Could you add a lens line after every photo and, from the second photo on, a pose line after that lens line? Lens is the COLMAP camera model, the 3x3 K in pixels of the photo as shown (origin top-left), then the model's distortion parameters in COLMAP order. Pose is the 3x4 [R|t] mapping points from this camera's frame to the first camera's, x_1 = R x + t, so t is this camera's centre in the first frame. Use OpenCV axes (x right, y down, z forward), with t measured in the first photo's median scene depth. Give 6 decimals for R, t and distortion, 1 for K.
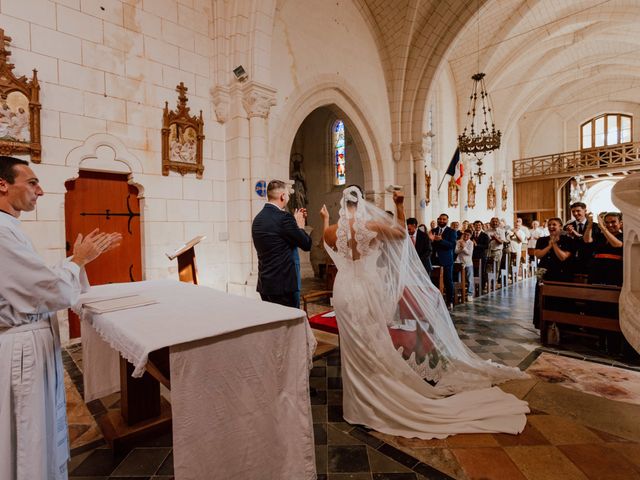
lens RADIAL K [[345.7, 0, 321.9], [0, 345.7, 238.3], [0, 0, 1]] dist [0.003192, 0.003156]
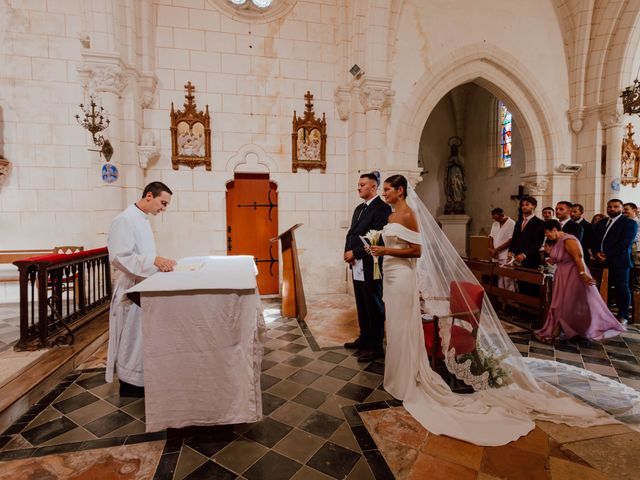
lens RADIAL K [[345.7, 0, 320.2], [0, 345.7, 238.8], [0, 0, 1]] dist [0.003192, 0.003156]
pose [[0.842677, 0.039062, -0.537000, 0.269318], [-0.020637, 0.998975, 0.040283, -0.002411], [0.538023, -0.022864, 0.842620, 0.030281]]
